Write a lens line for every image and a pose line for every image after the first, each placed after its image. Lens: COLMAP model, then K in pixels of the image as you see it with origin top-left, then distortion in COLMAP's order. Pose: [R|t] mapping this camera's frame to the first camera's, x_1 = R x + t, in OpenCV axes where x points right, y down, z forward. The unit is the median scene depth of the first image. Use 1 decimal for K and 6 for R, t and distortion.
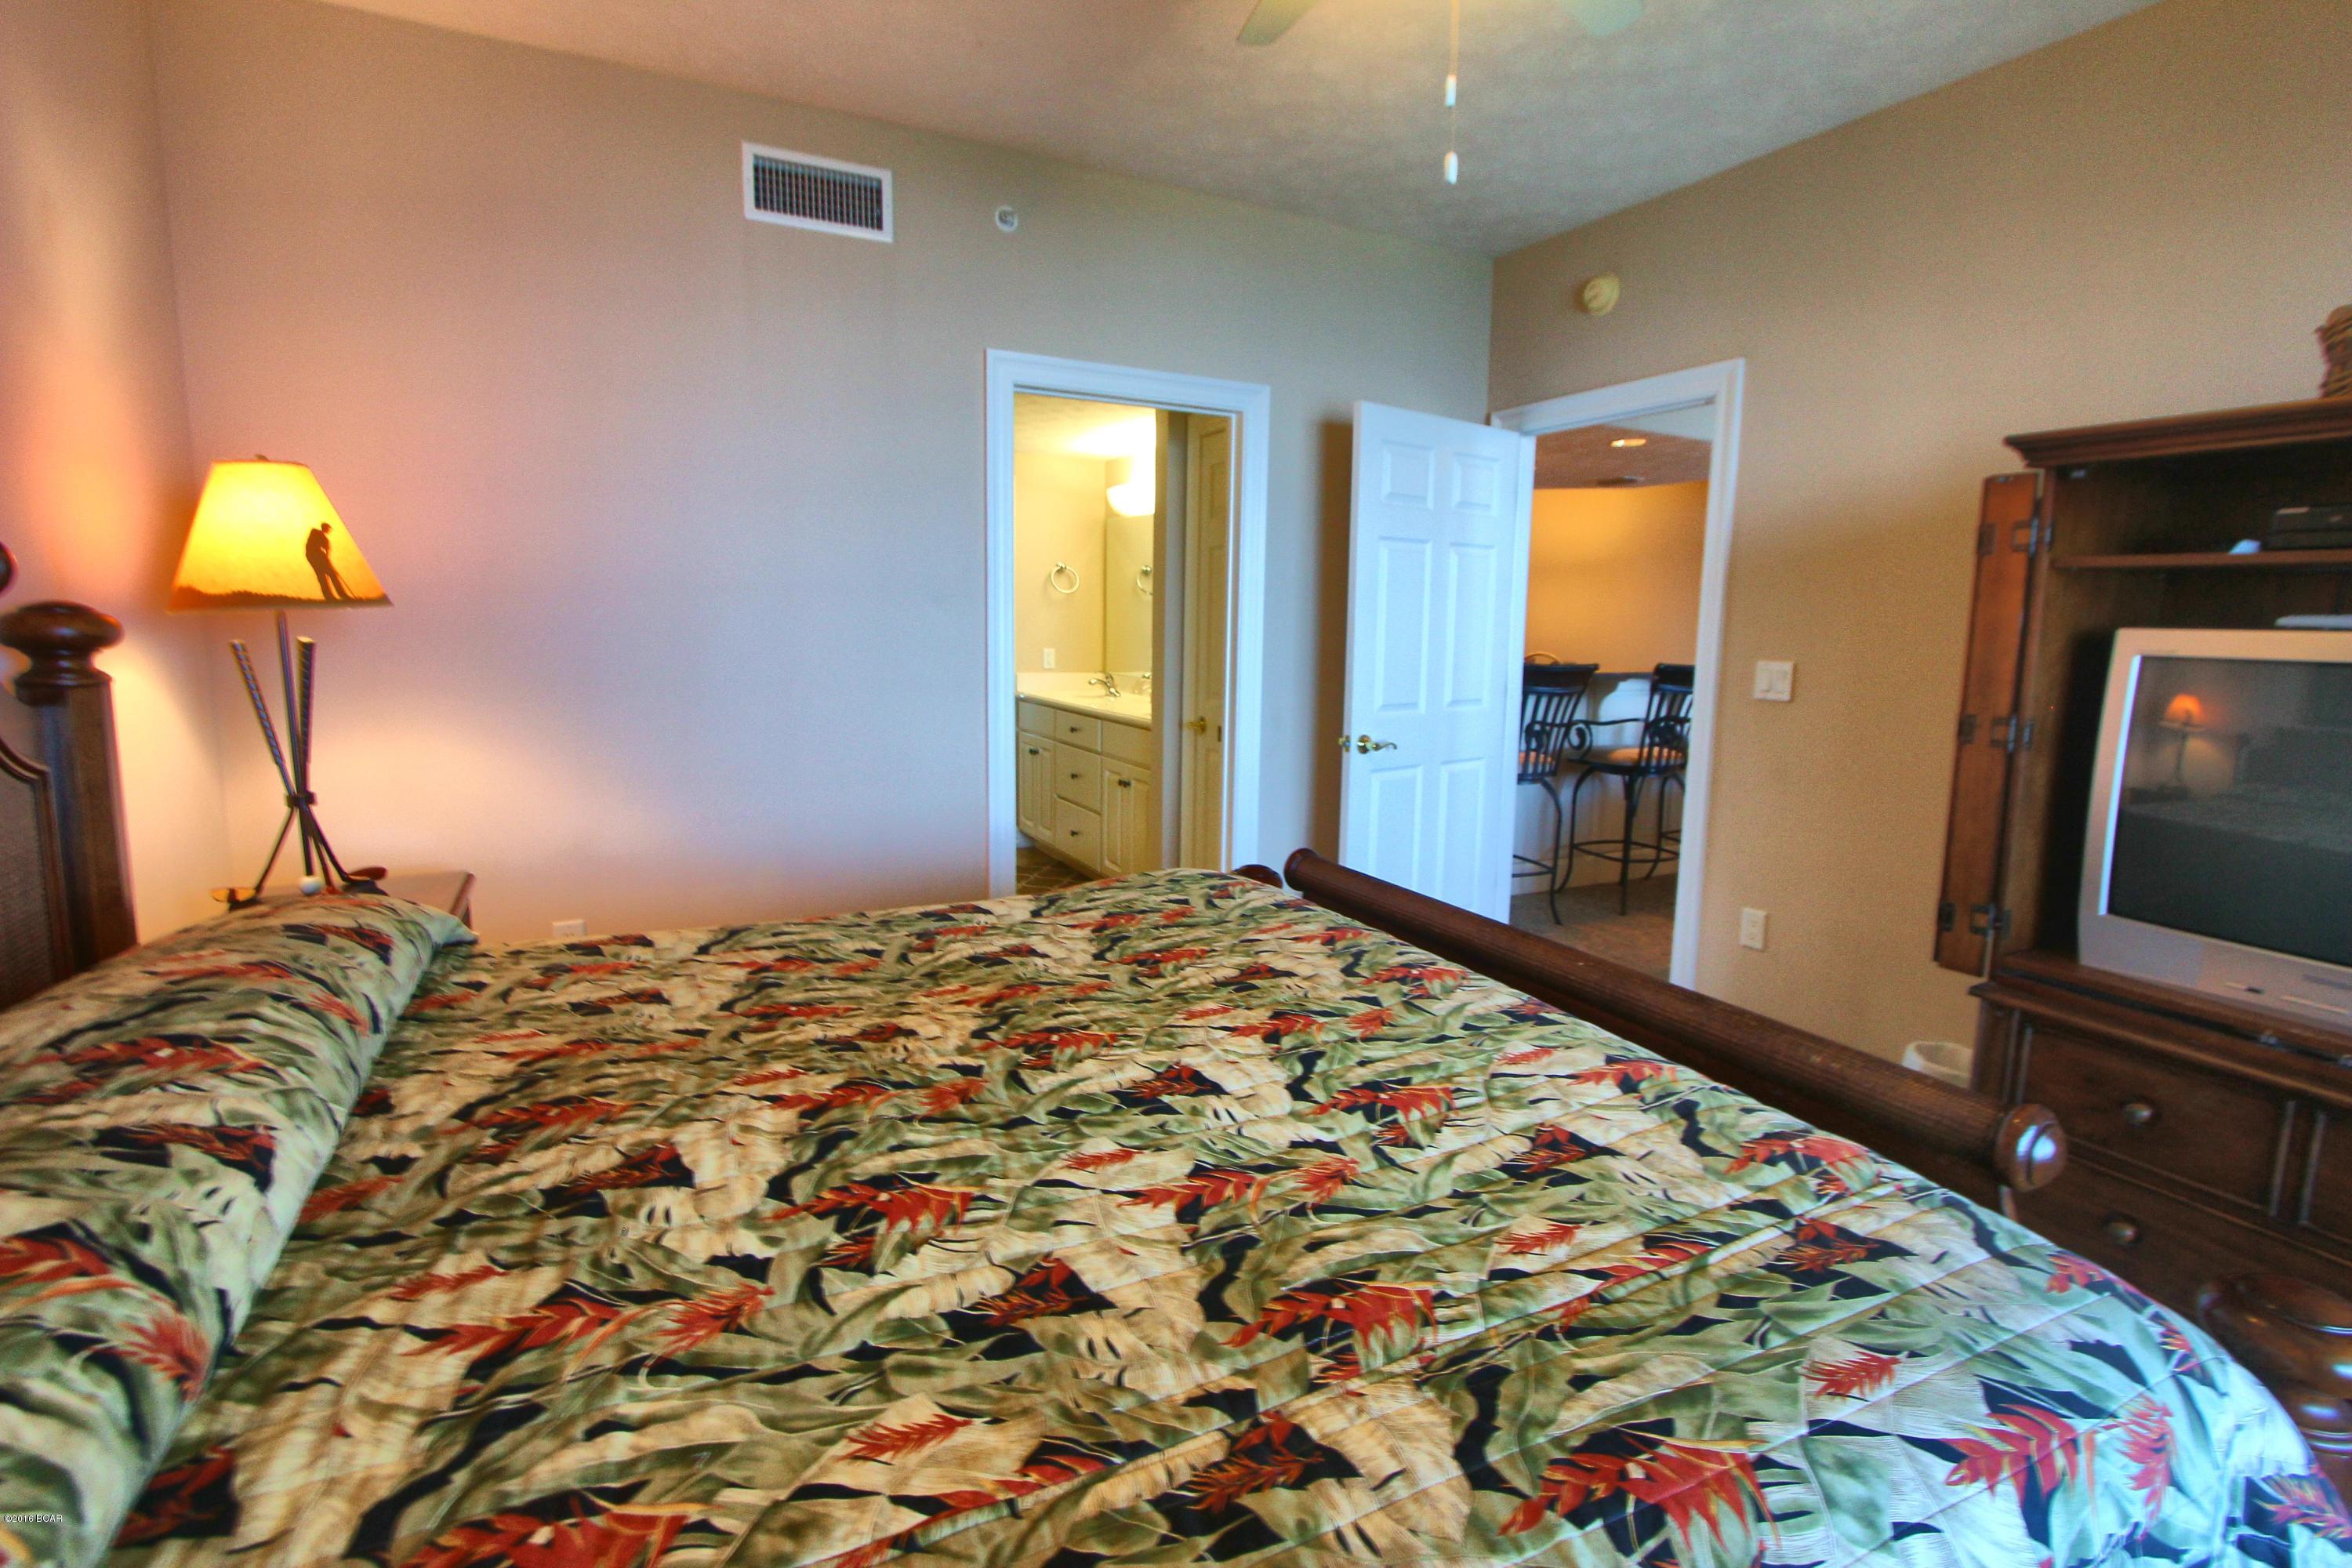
lens RADIAL K [[1079.7, 0, 1195.0], [0, 1079.7, 766.6], [0, 0, 1]] dist [-0.019368, 0.002511]
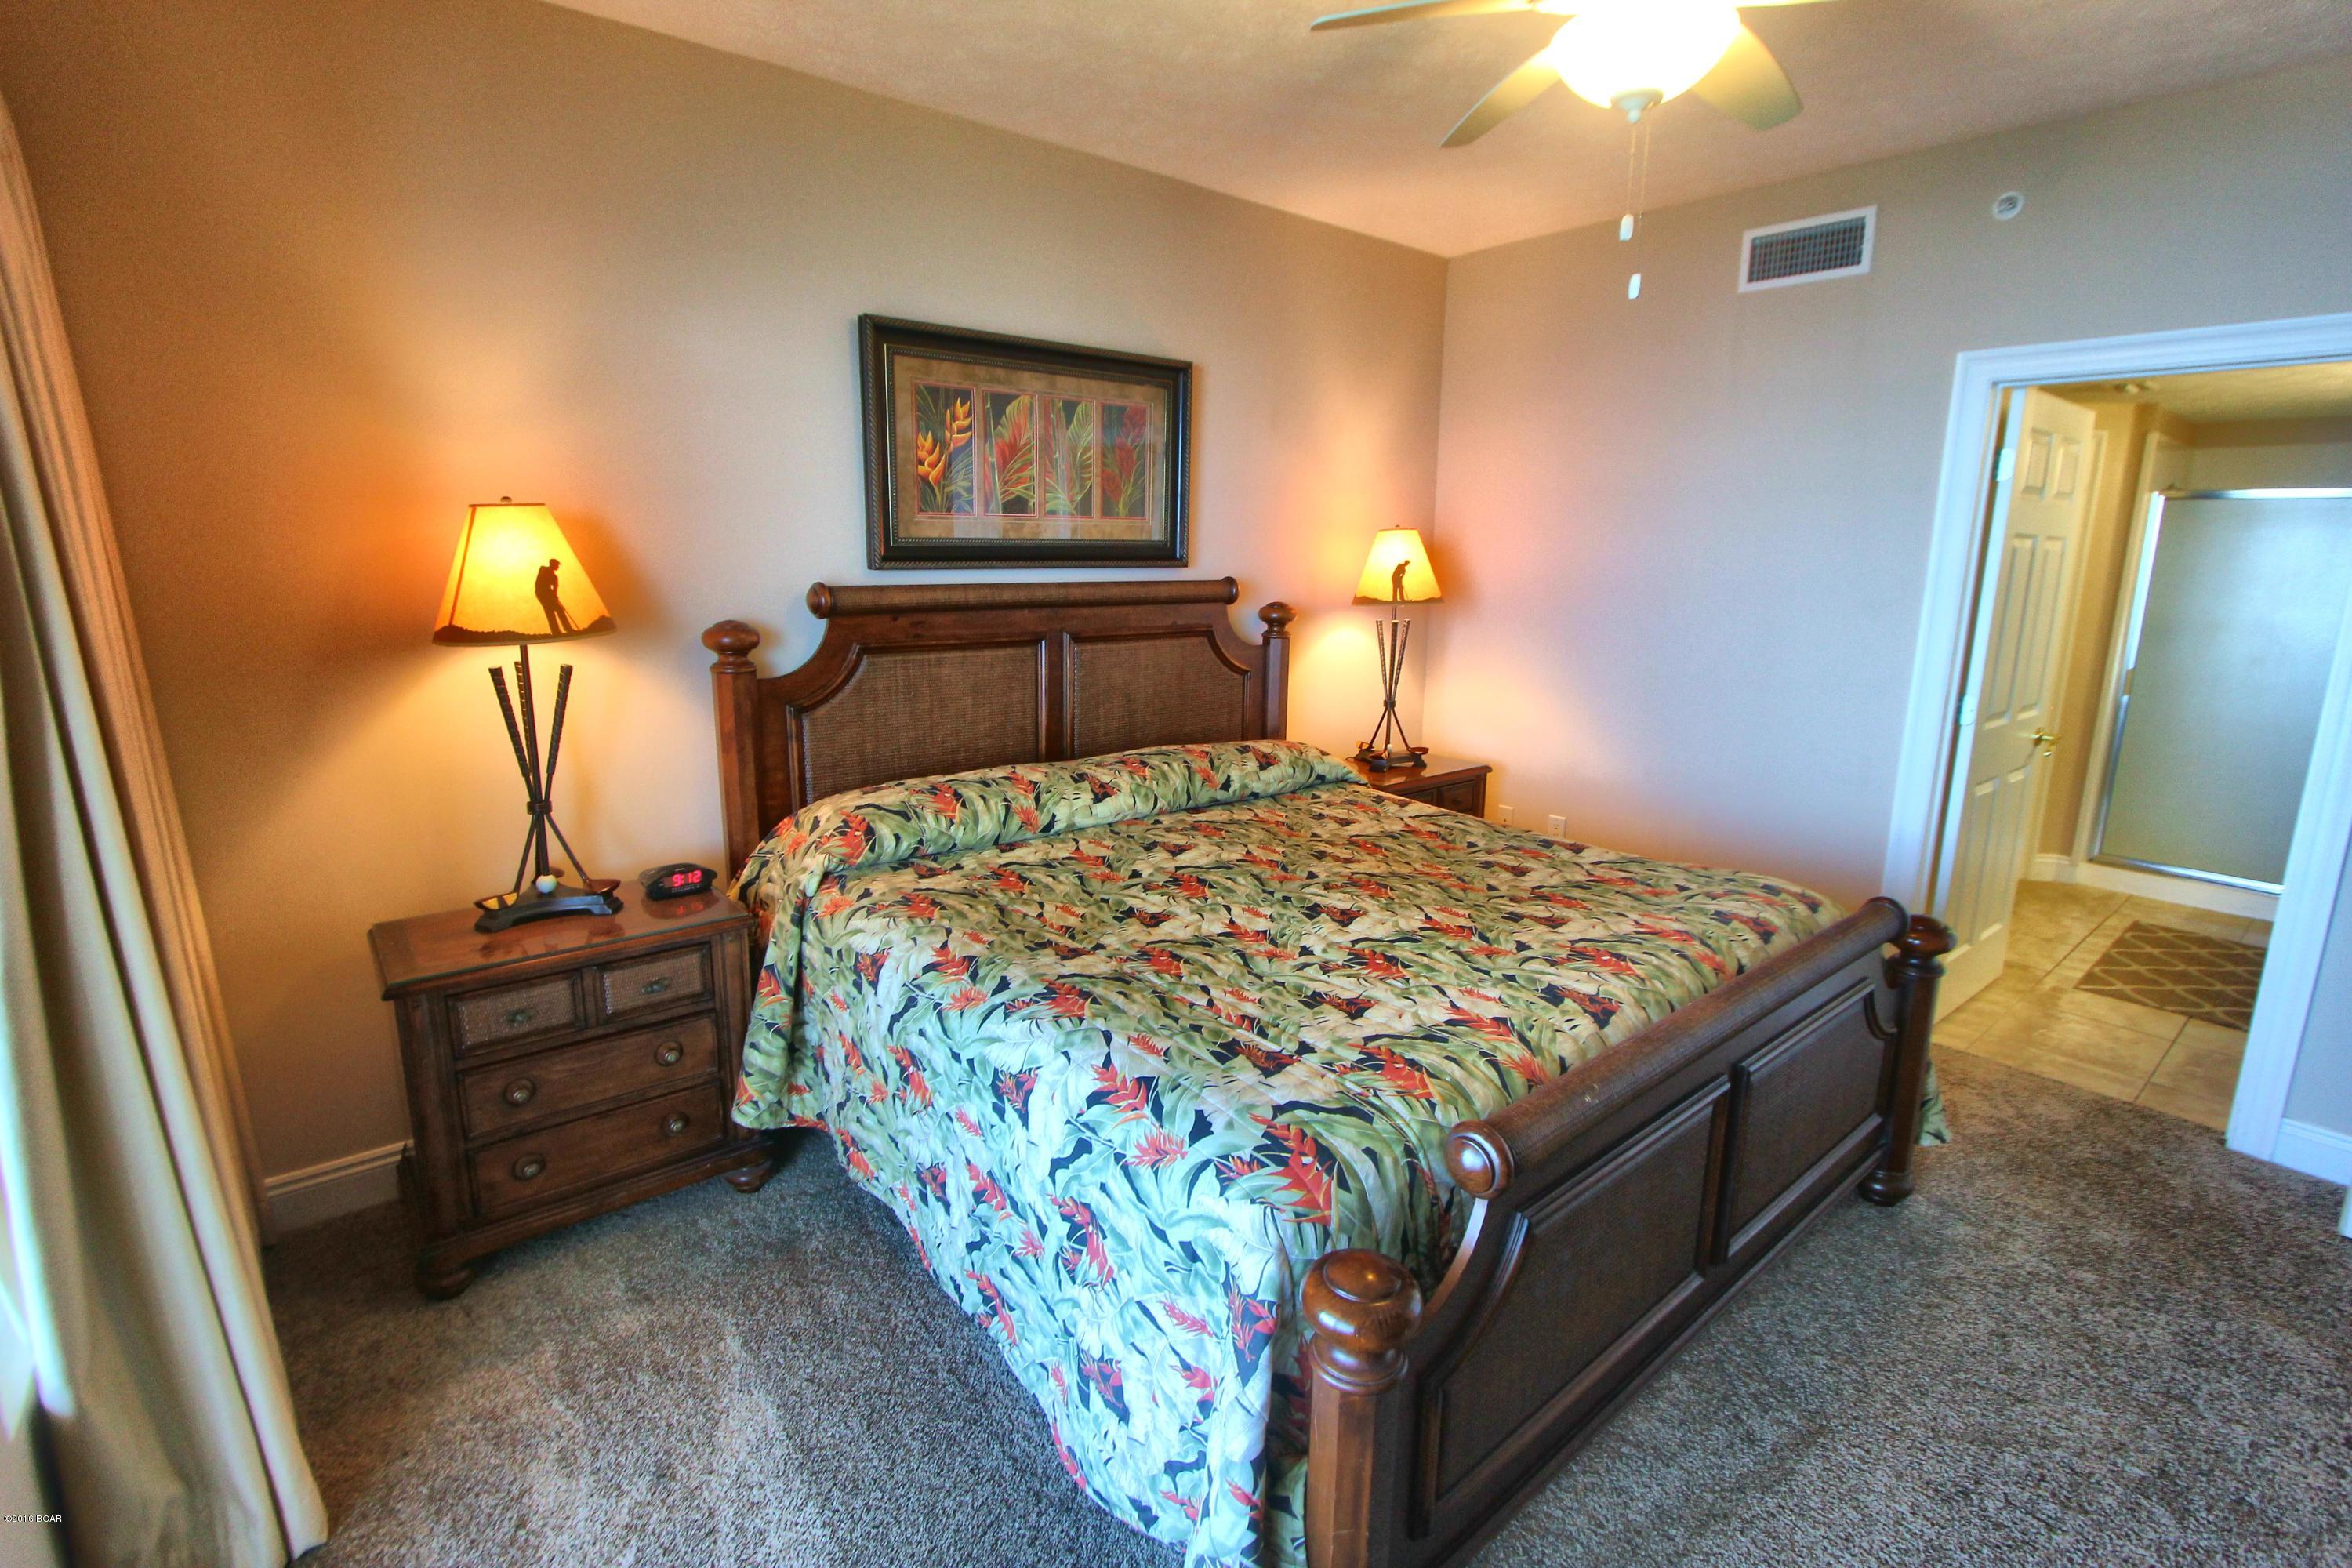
lens RADIAL K [[1079.7, 0, 1197.1], [0, 1079.7, 767.5], [0, 0, 1]] dist [-0.019368, 0.002511]
pose [[0.214006, 0.182985, -0.959540, 1.948851], [-0.140506, 0.977850, 0.155140, -0.217771], [0.966674, 0.101620, 0.234976, 0.430984]]
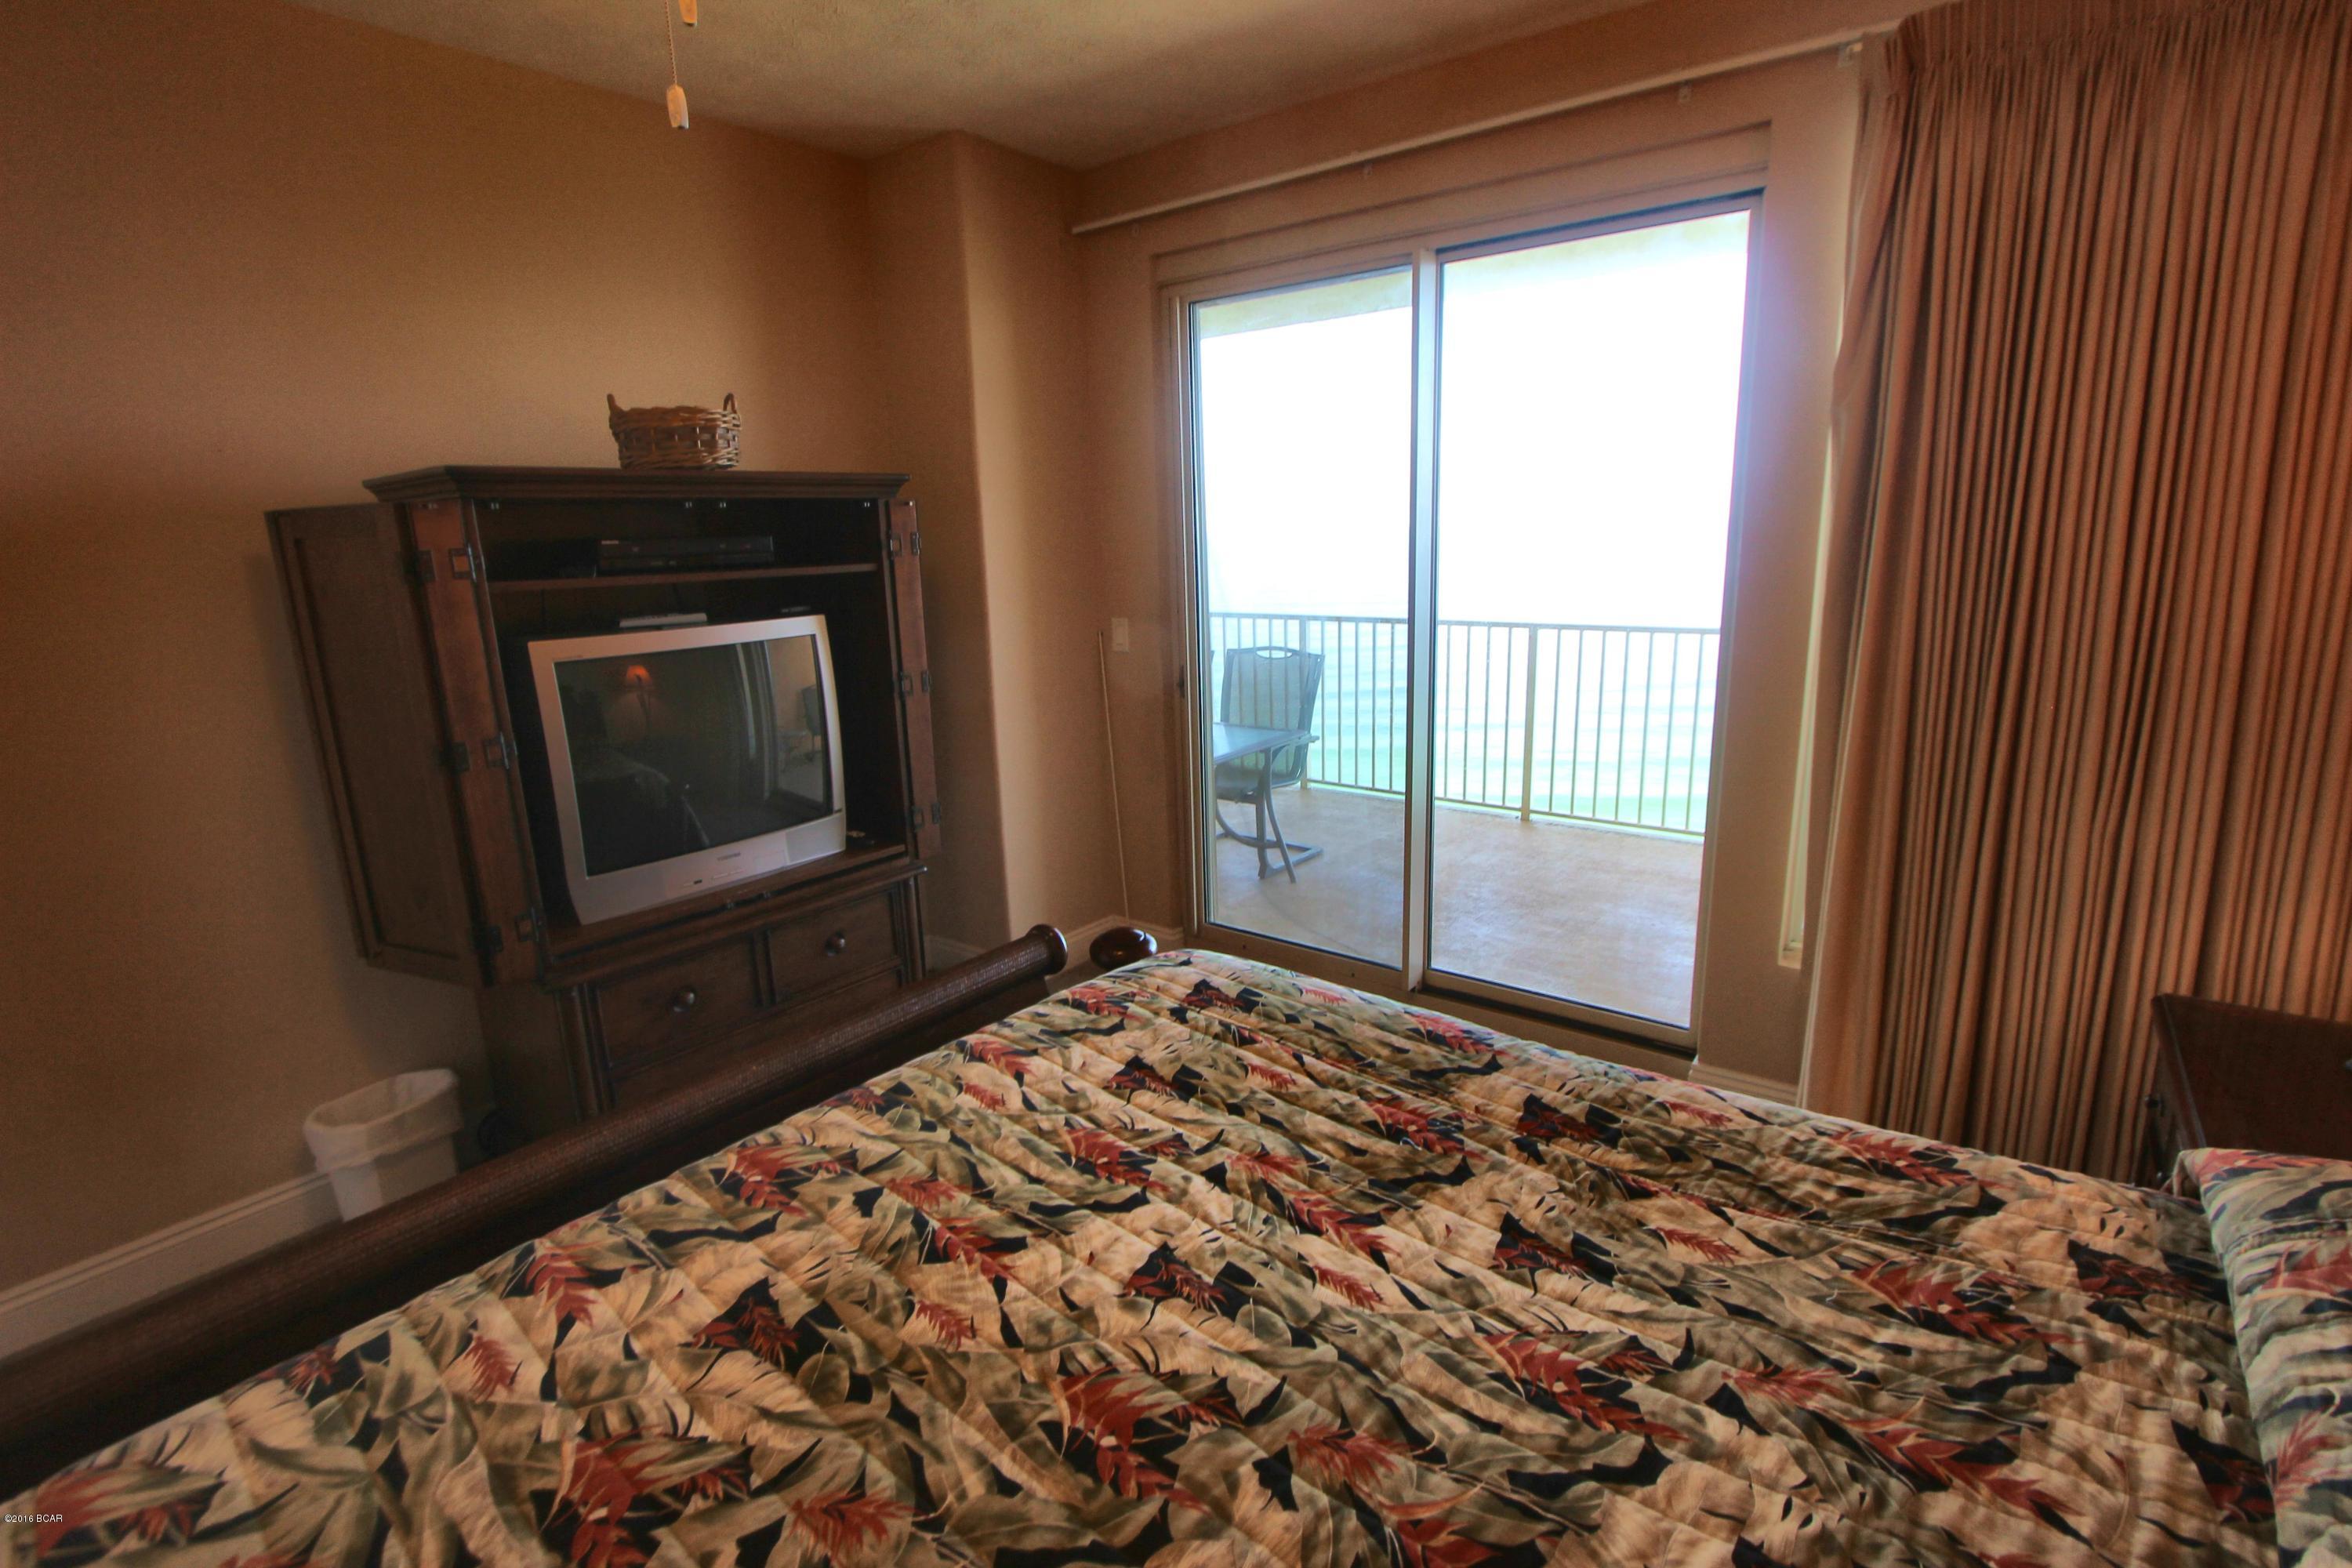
lens RADIAL K [[1079.7, 0, 1178.0], [0, 1079.7, 772.9], [0, 0, 1]] dist [-0.019368, 0.002511]
pose [[-0.409500, -0.208238, 0.888227, -0.873499], [0.143780, 0.946704, 0.288234, -0.421818], [-0.900909, 0.245742, -0.357735, 1.508596]]
